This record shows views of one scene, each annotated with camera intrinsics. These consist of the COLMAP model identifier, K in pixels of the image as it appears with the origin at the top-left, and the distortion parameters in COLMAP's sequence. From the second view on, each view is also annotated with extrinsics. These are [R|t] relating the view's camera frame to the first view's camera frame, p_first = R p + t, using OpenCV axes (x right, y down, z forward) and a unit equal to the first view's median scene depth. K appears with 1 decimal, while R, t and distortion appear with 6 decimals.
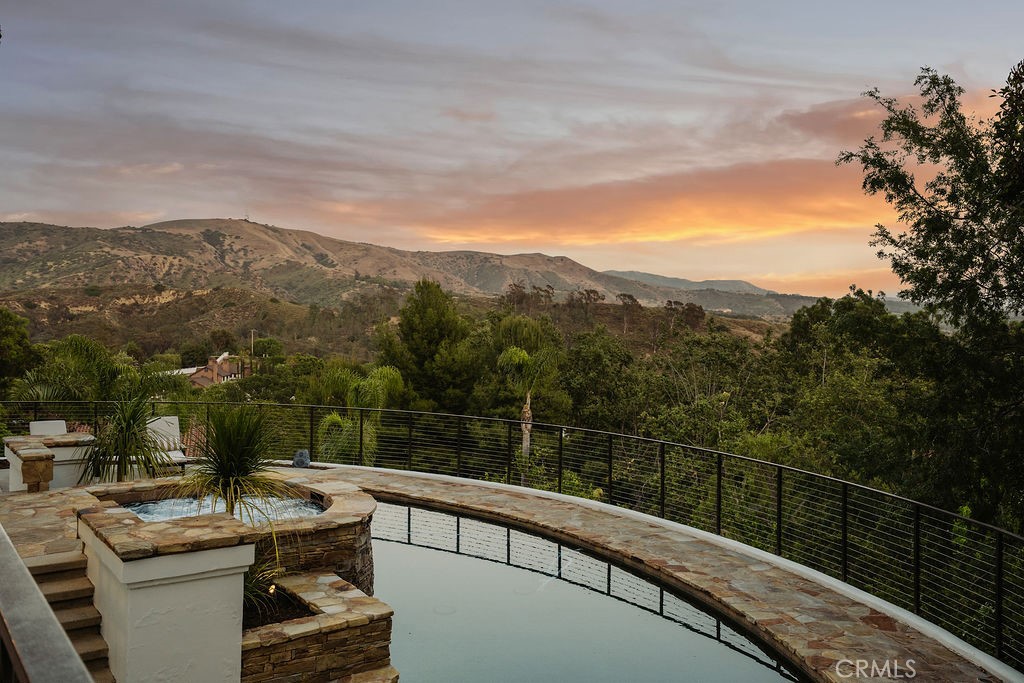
lens RADIAL K [[912.2, 0, 512.0], [0, 912.2, 341.5], [0, 0, 1]] dist [0.068850, -0.002850]
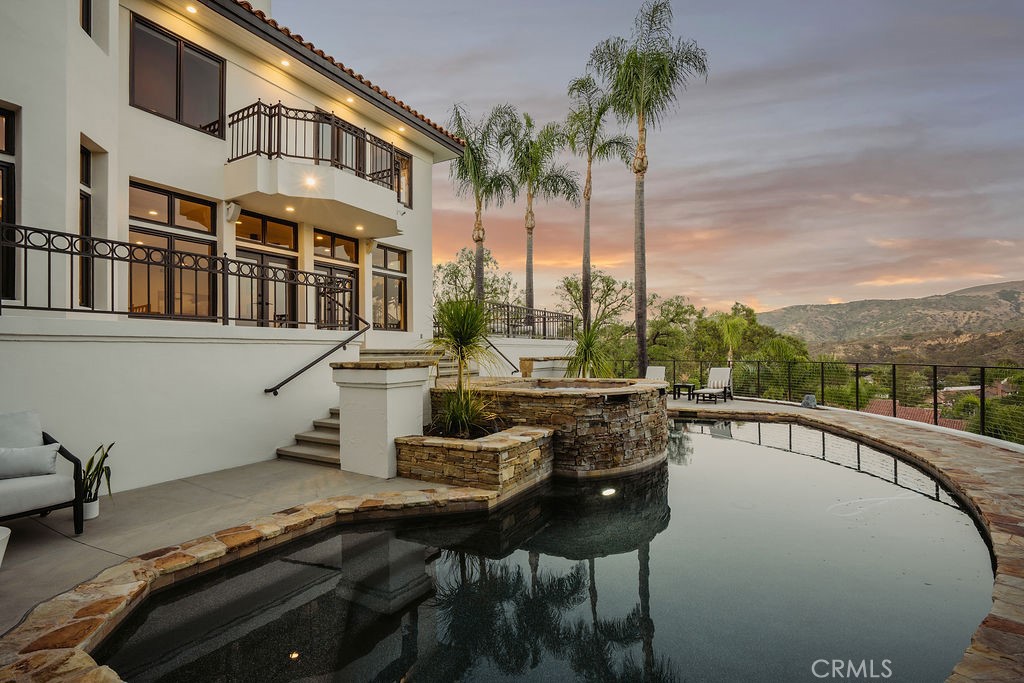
lens RADIAL K [[495.9, 0, 512.6], [0, 495.9, 350.4], [0, 0, 1]] dist [-0.037992, 0.017628]
pose [[0.444525, -0.023931, -0.895447, 0.252633], [-0.008260, 0.999491, -0.030812, 0.100278], [0.895729, 0.021093, 0.444101, 0.391748]]
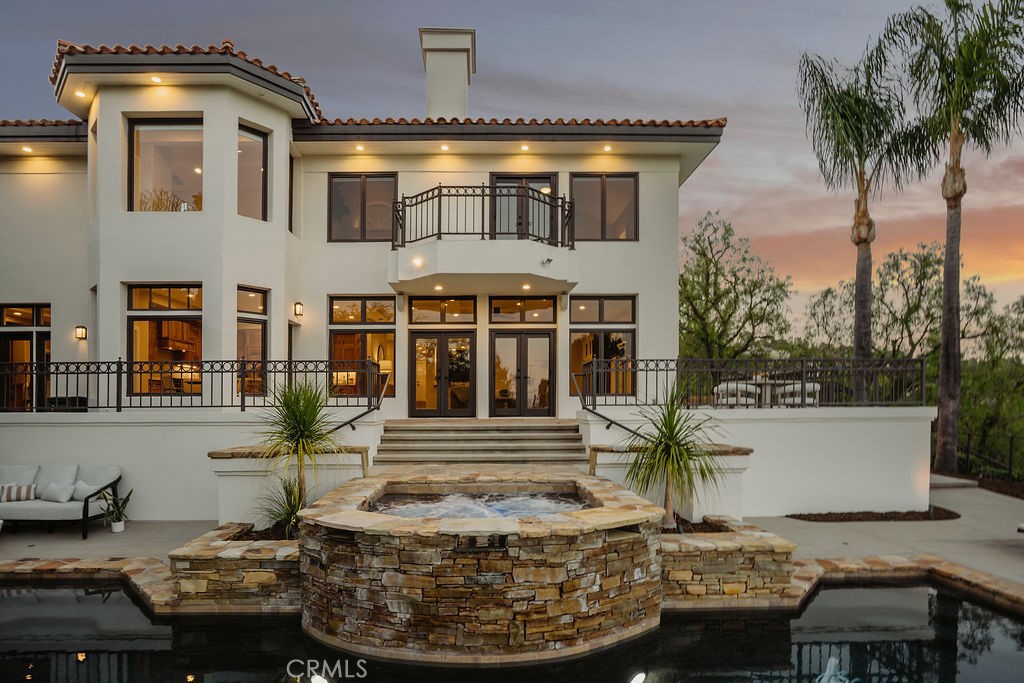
lens RADIAL K [[517.5, 0, 512.4], [0, 517.5, 408.1], [0, 0, 1]] dist [-0.001630, 0.000721]
pose [[-0.563235, -0.008365, -0.826254, 0.073776], [-0.027780, 0.999575, 0.008817, 0.052371], [0.825830, 0.027919, -0.563228, 0.942668]]
